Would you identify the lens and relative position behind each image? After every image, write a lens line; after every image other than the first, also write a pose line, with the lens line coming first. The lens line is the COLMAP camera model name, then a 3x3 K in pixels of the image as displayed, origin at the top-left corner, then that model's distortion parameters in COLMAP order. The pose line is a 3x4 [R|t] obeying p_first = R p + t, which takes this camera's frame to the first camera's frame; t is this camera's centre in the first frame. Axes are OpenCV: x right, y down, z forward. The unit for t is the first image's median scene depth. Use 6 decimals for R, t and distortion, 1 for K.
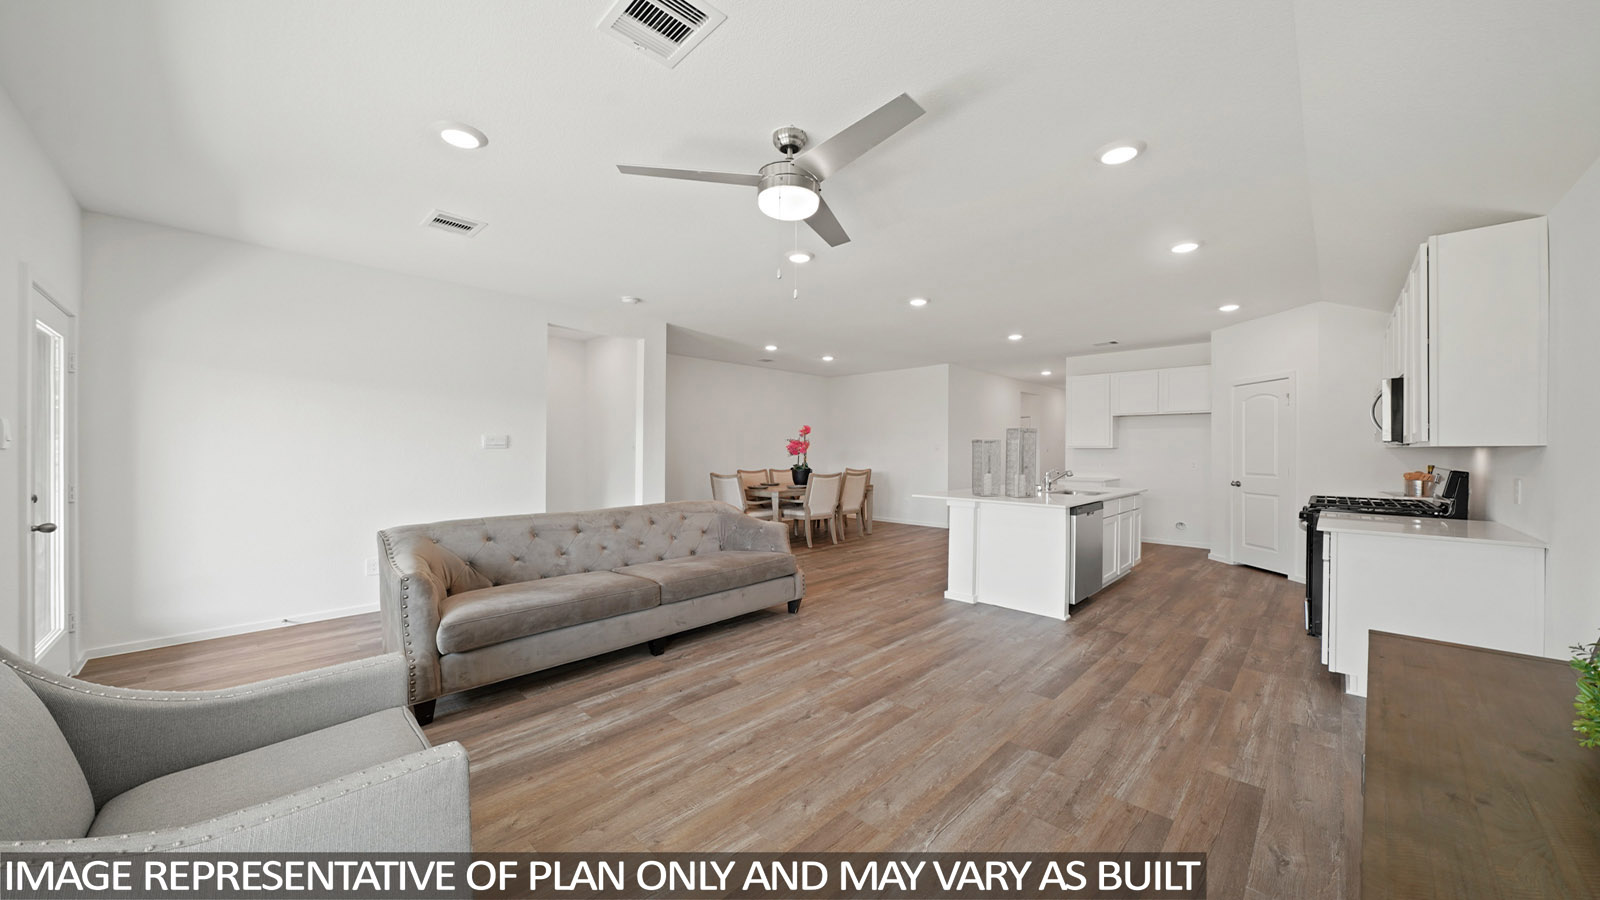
lens RADIAL K [[549.2, 0, 800.8], [0, 549.2, 453.4], [0, 0, 1]] dist [-0.000511, 0.000039]
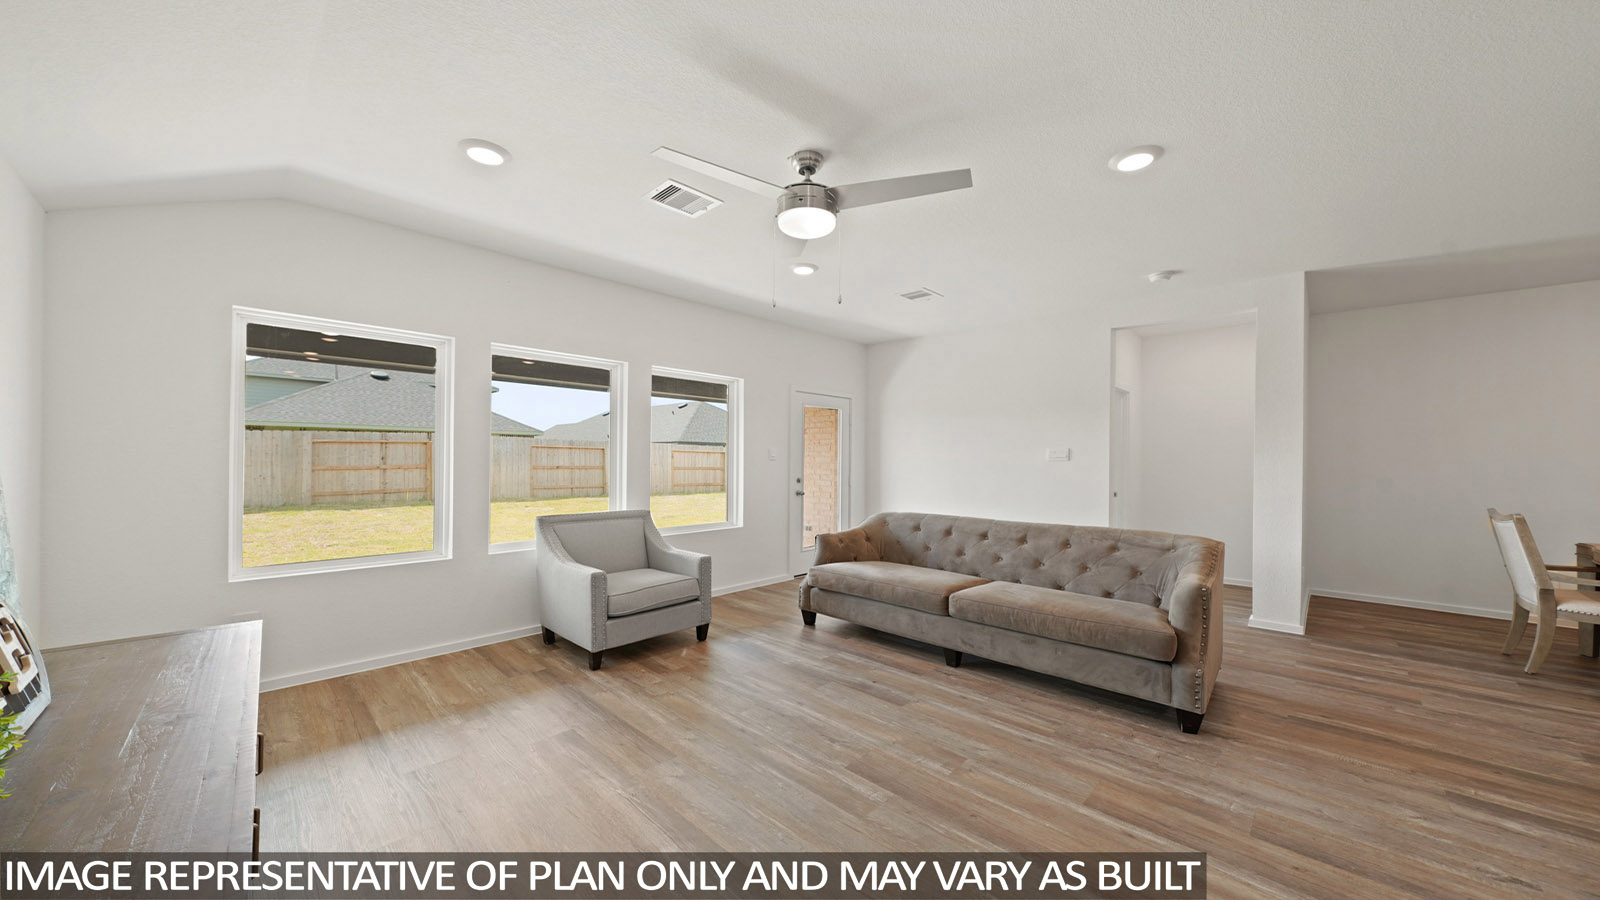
lens RADIAL K [[549.2, 0, 800.8], [0, 549.2, 453.4], [0, 0, 1]] dist [-0.000511, 0.000039]
pose [[0.001615, -0.019633, -0.999806, 0.754708], [-0.011265, 0.999743, -0.019650, 0.004123], [0.999935, 0.011295, 0.001394, 0.733701]]
